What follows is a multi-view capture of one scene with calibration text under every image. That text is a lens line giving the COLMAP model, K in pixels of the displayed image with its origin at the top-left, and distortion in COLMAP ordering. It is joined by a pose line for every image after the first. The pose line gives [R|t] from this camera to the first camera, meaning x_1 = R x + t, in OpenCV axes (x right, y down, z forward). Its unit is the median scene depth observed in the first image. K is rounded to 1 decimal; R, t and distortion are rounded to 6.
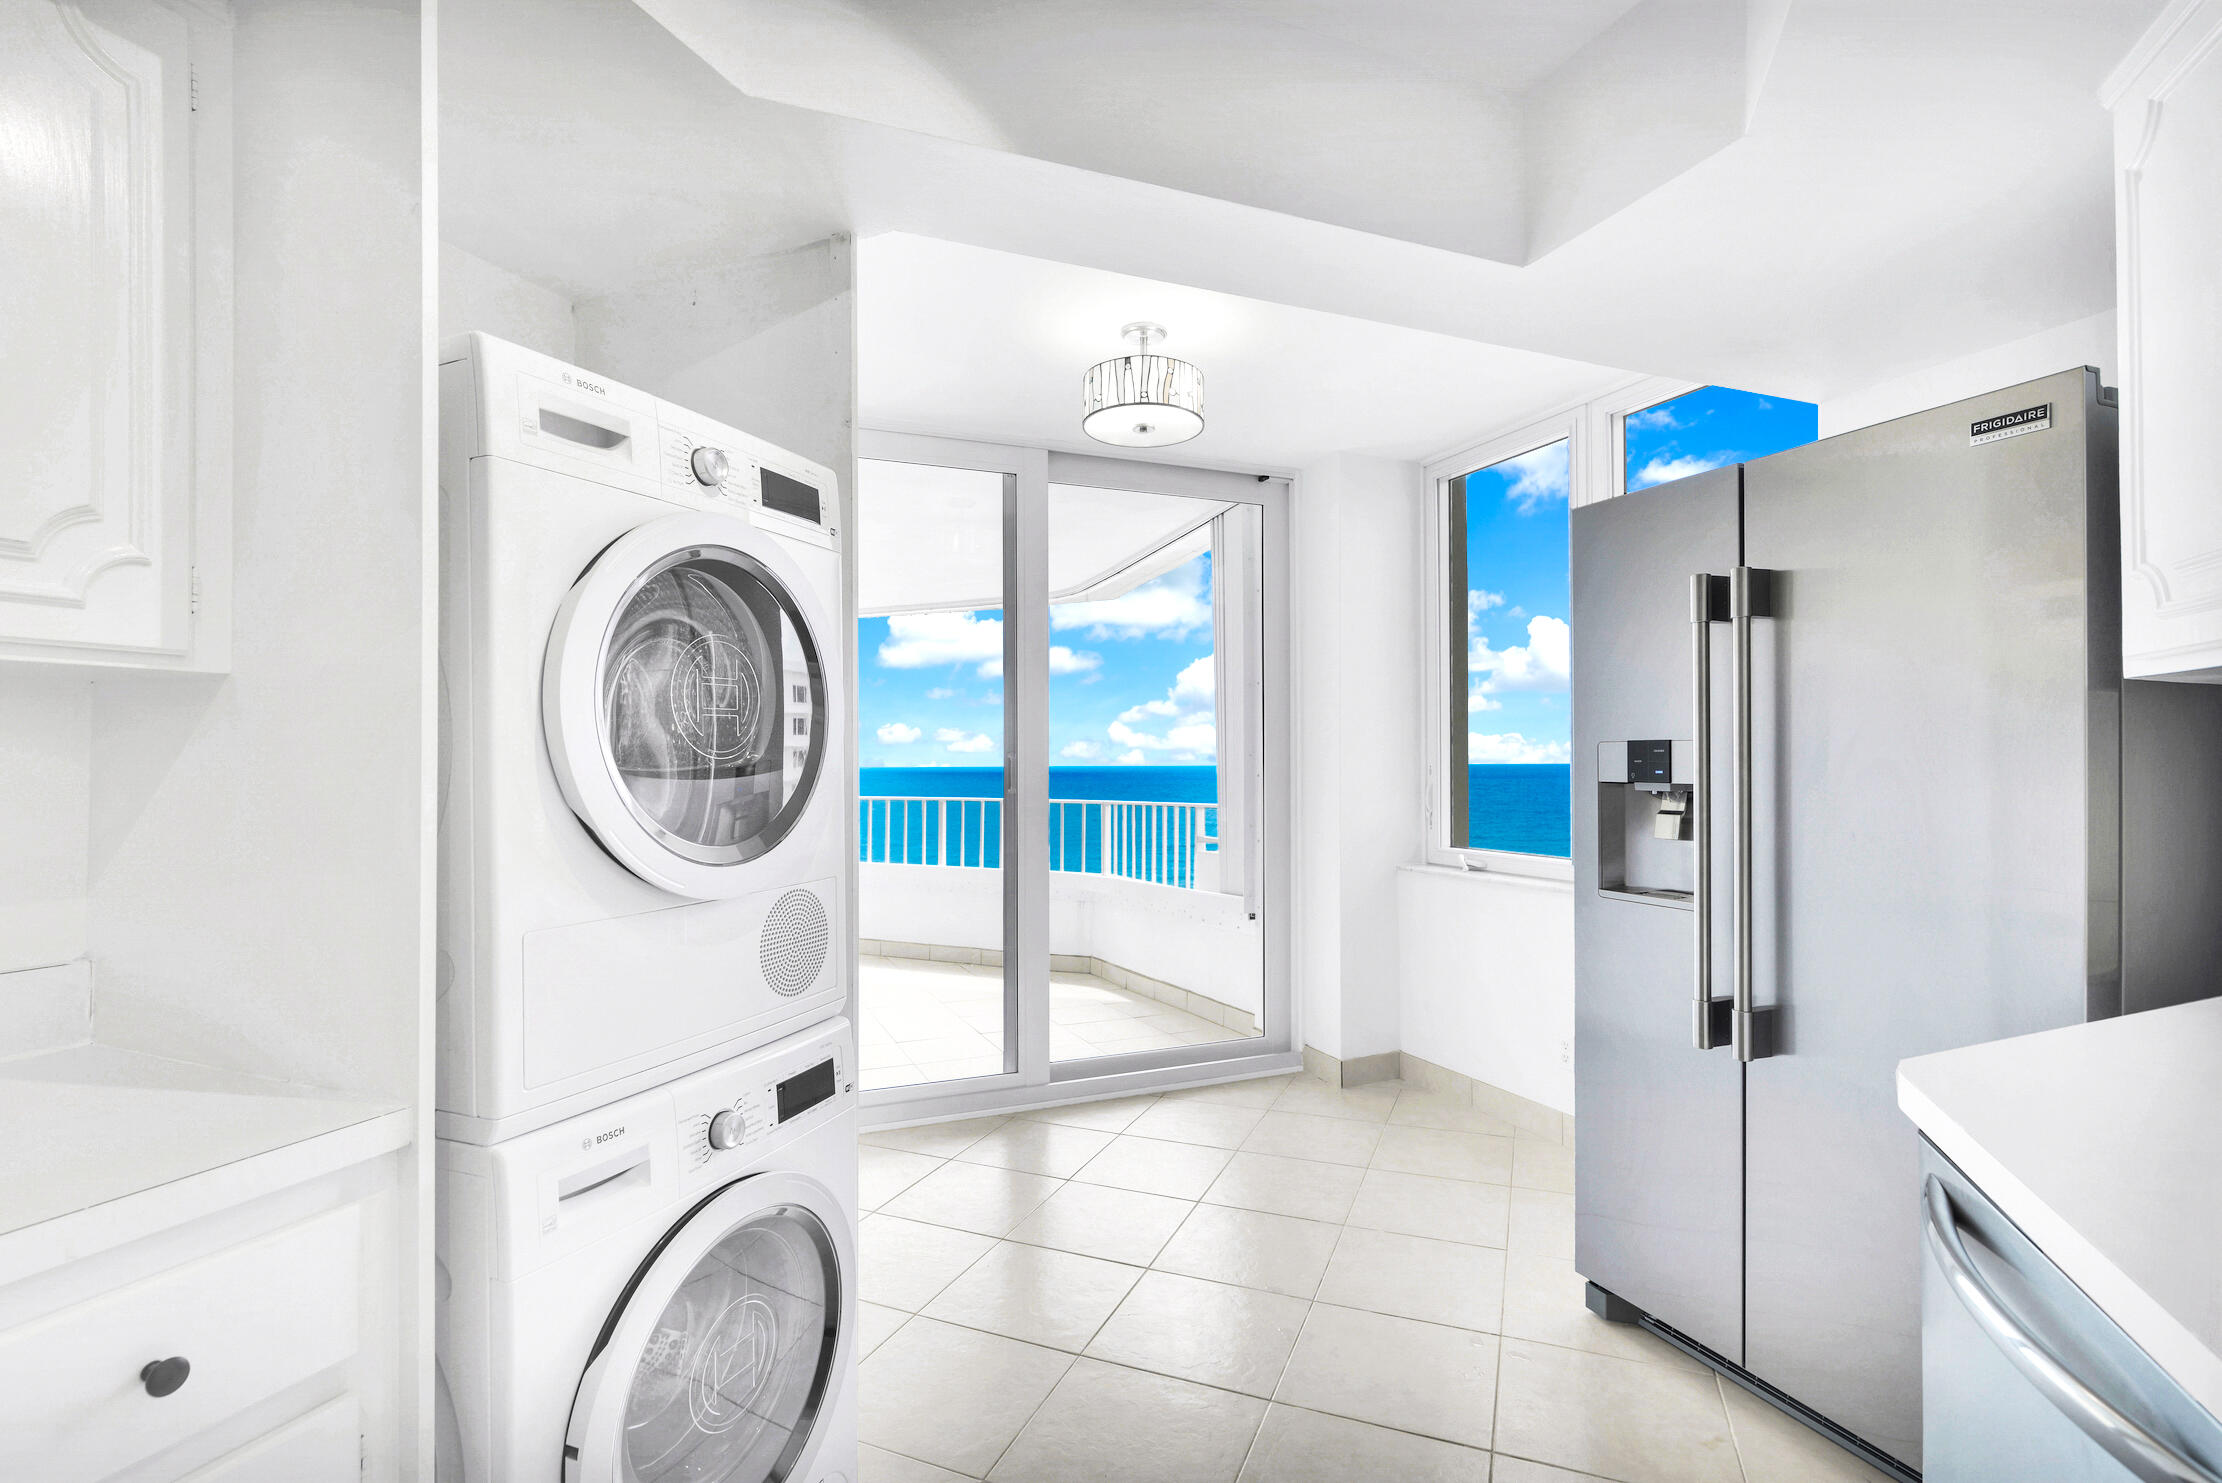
lens RADIAL K [[1026.7, 0, 1110.6], [0, 1026.7, 765.4], [0, 0, 1]] dist [-0.017076, -0.000051]
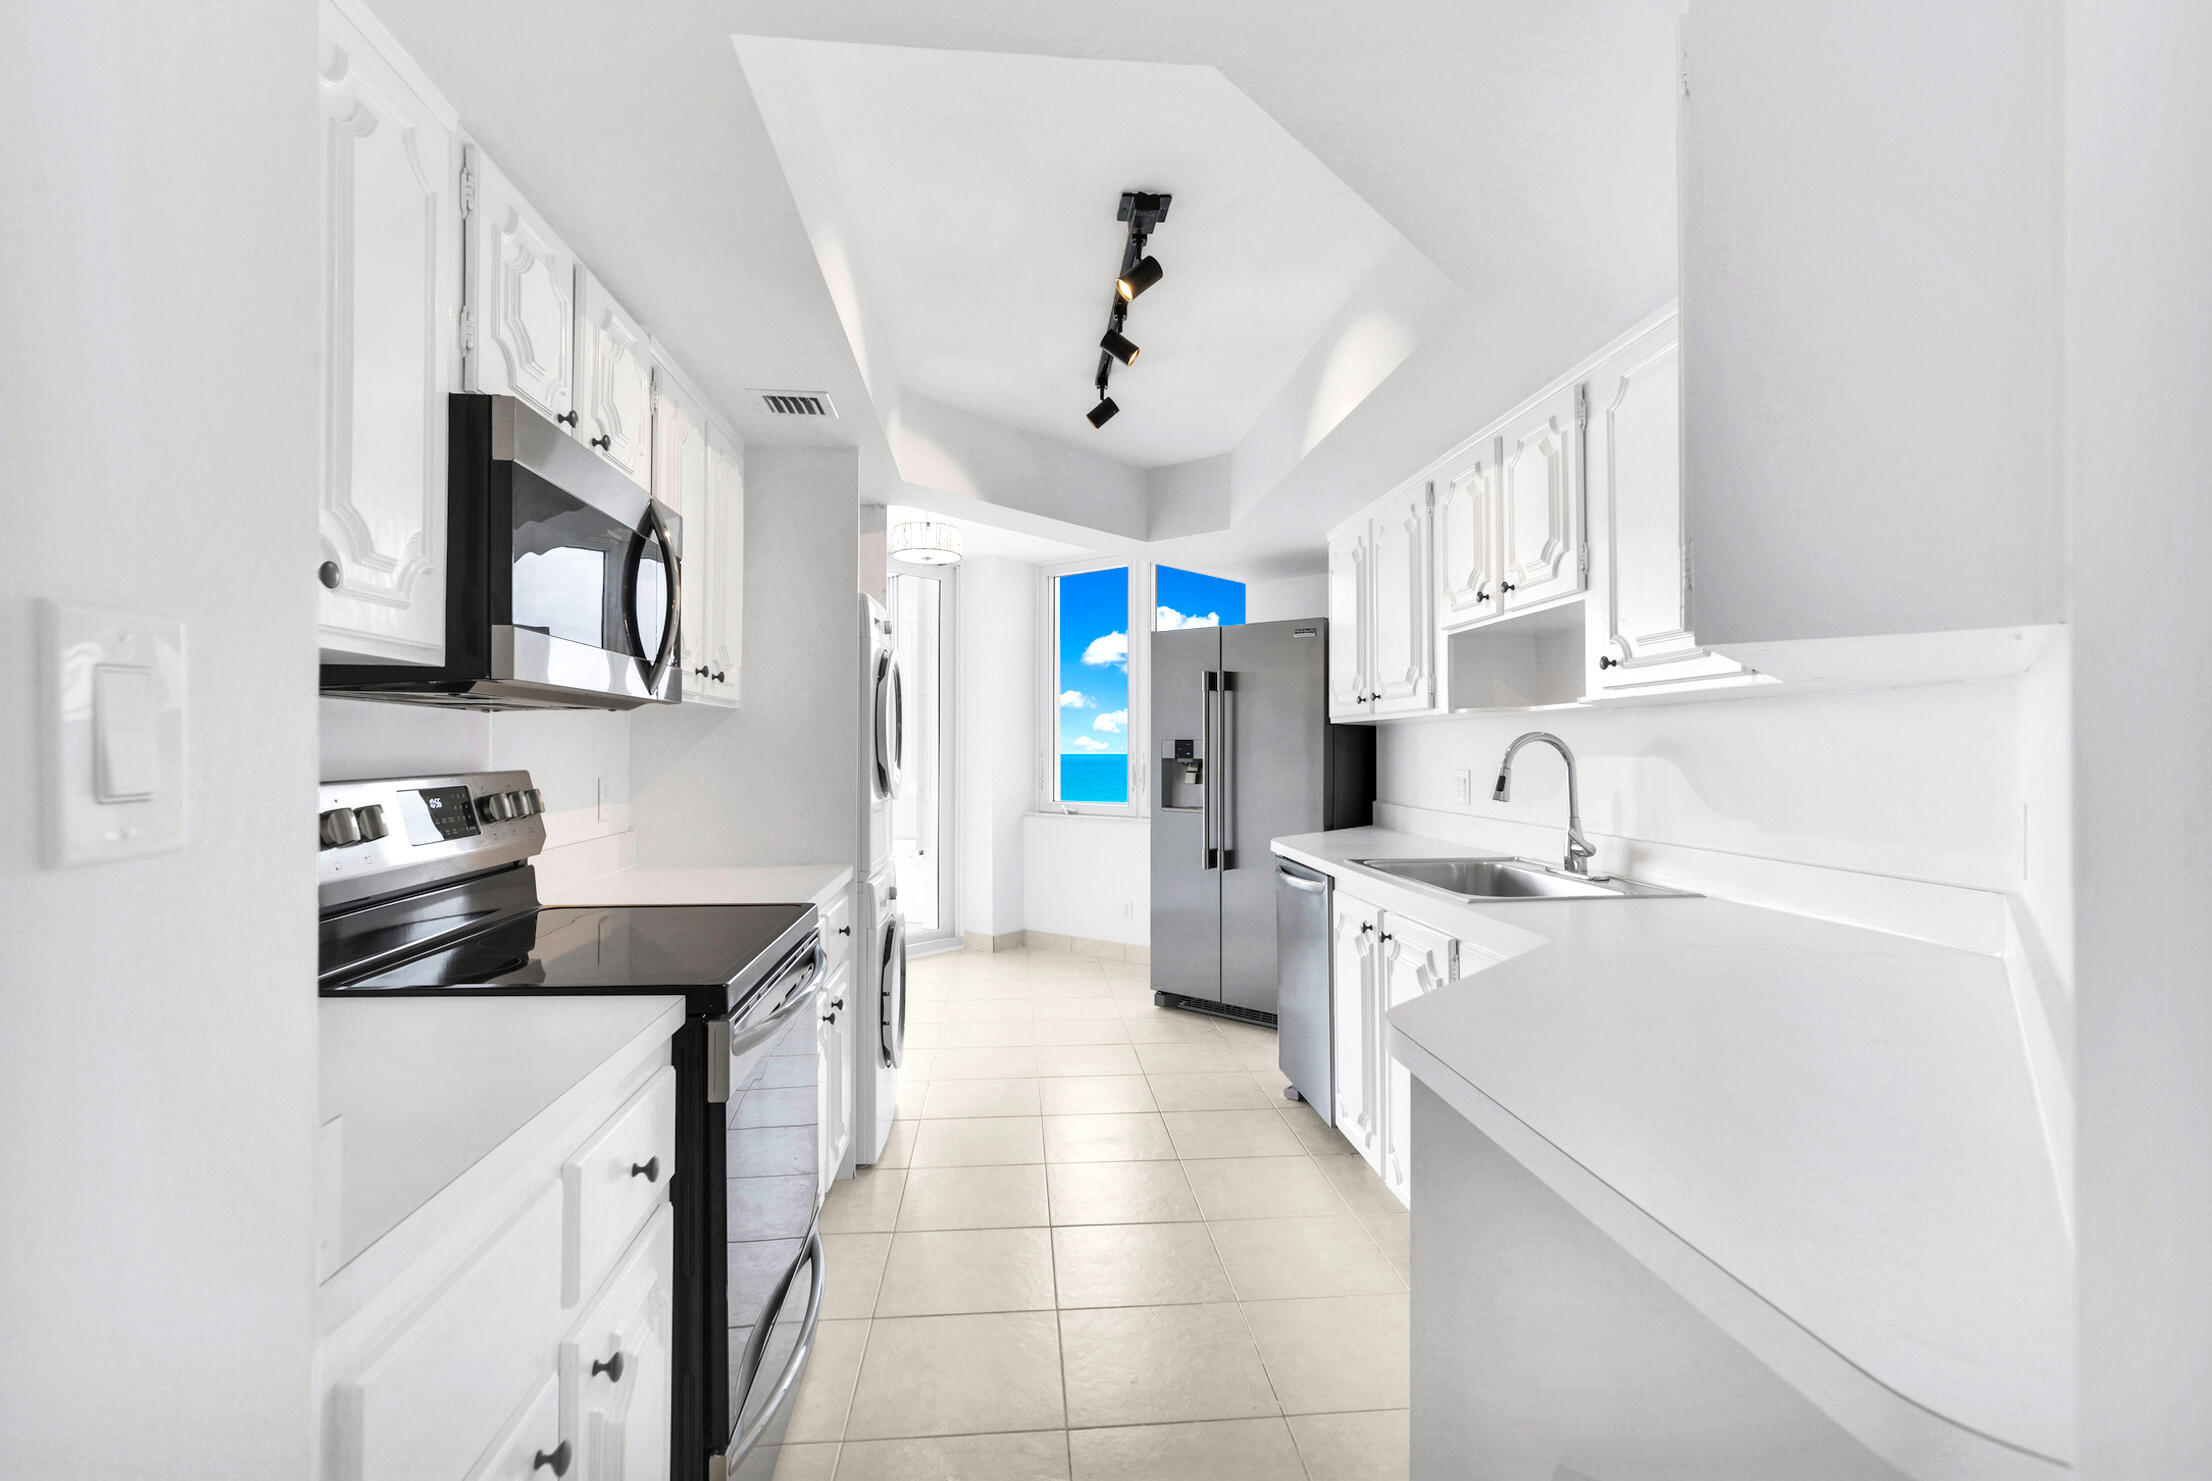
lens RADIAL K [[1029.7, 0, 1106.0], [0, 1029.7, 740.5], [0, 0, 1]] dist [-0.000047, -0.000003]
pose [[0.882187, 0.012390, 0.470737, -0.728846], [-0.005274, 0.999851, -0.016433, 0.016012], [-0.470870, 0.012015, 0.882121, -0.970446]]
